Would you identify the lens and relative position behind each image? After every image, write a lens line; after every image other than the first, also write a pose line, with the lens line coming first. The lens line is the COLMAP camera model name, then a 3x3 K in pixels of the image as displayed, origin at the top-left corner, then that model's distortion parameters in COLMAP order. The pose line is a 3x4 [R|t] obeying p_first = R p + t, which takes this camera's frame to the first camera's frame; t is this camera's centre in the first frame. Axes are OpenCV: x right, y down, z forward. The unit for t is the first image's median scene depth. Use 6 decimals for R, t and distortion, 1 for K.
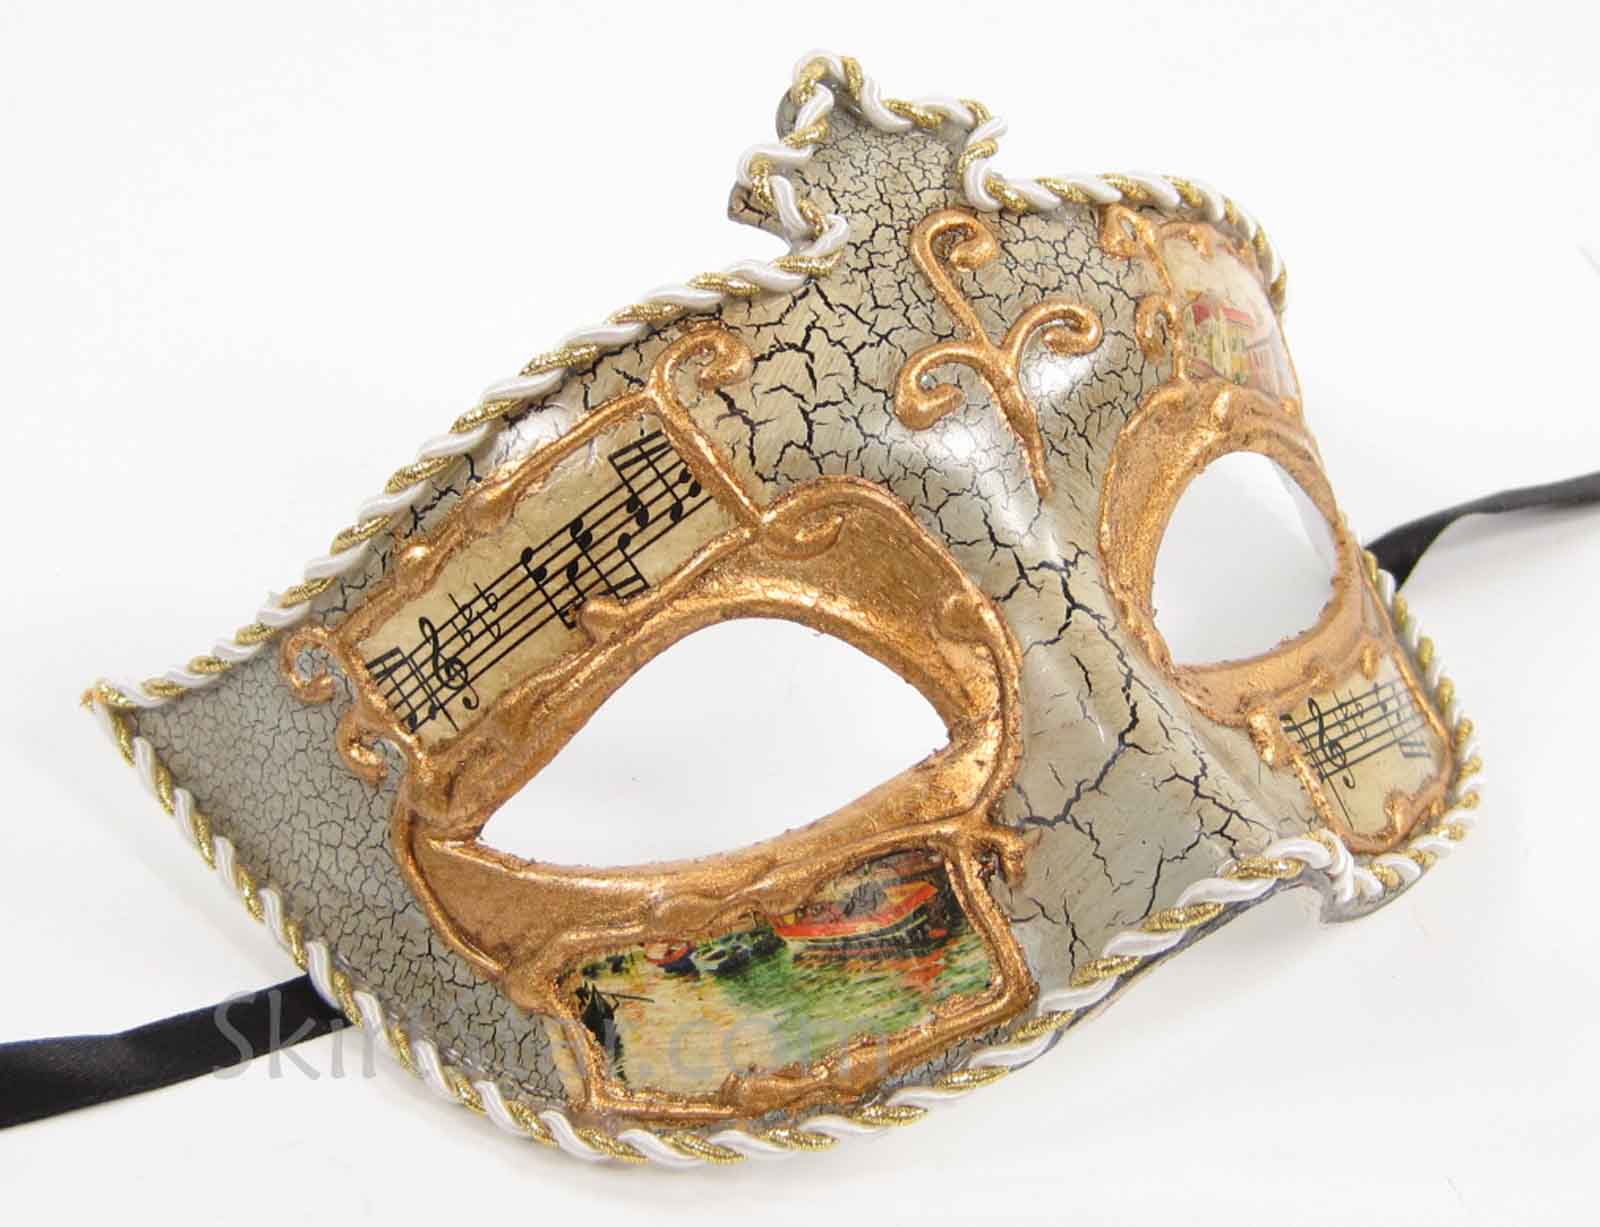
lens RADIAL K [[1876.9, 0, 800.0], [0, 1876.9, 613.5], [0, 0, 1]] dist [-0.113424, -0.009619]
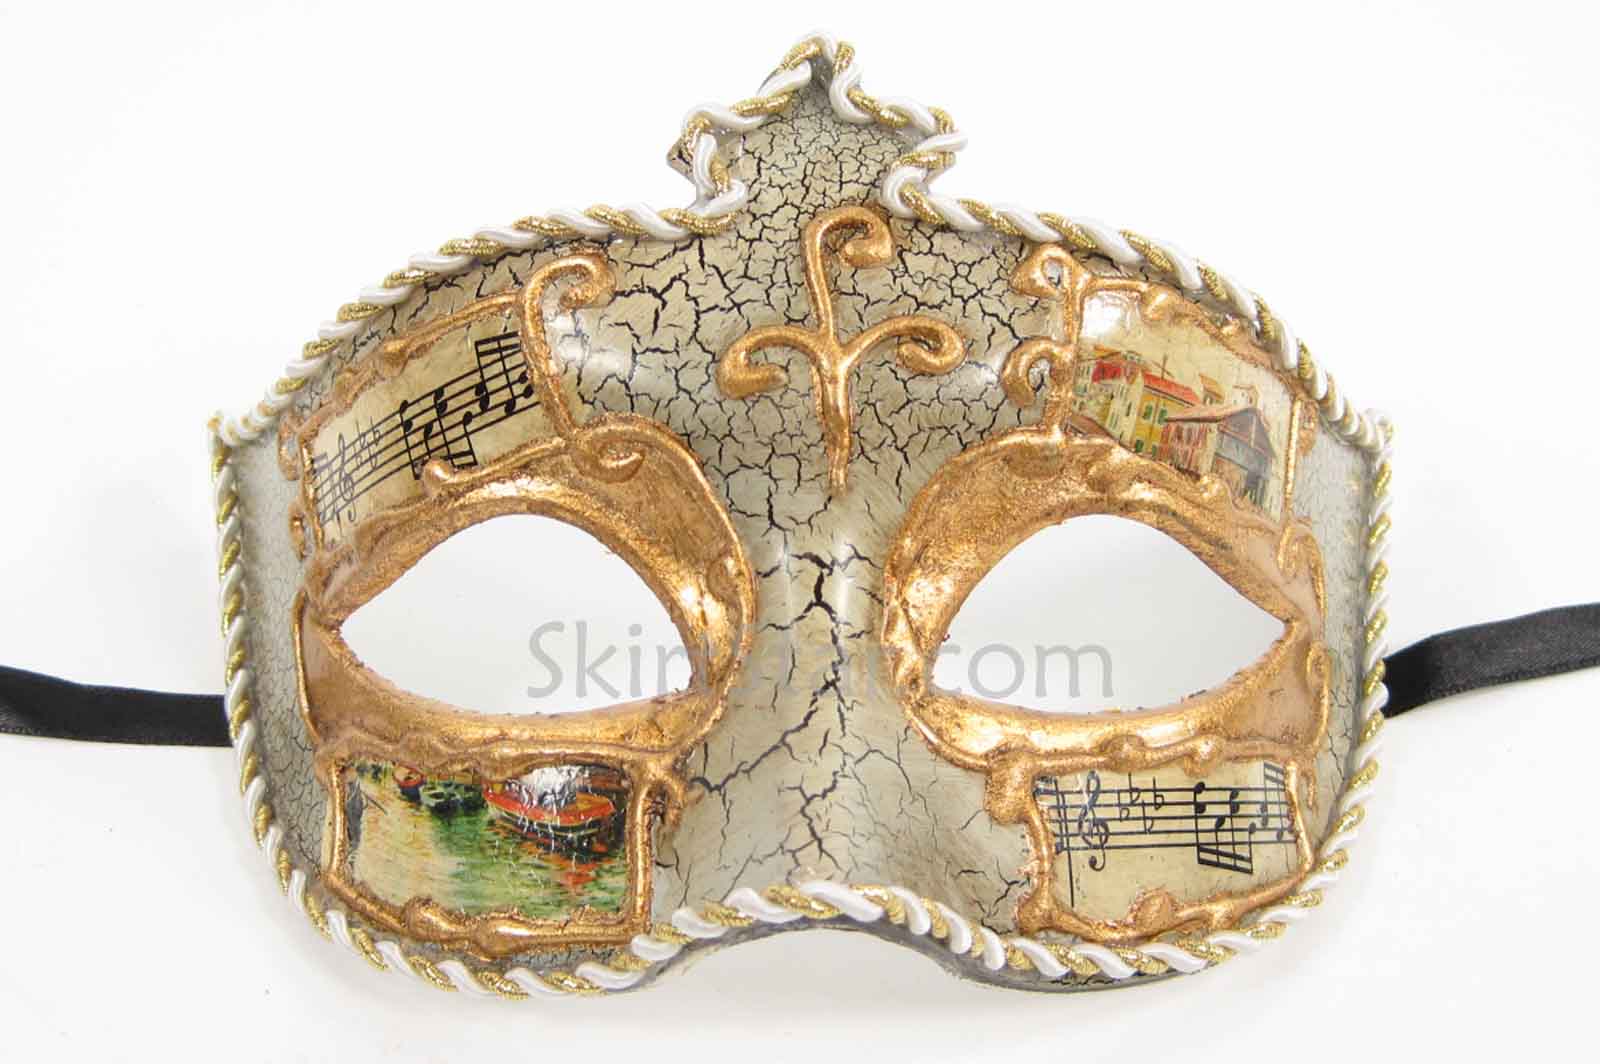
lens RADIAL K [[1666.8, 0, 799.9], [0, 1666.8, 552.8], [0, 0, 1]] dist [-0.113146, 0.001952]
pose [[0.907038, 0.312562, -0.282111, 0.387347], [-0.301922, 0.949832, 0.081623, -0.102299], [0.293470, 0.011140, 0.955903, 0.111790]]
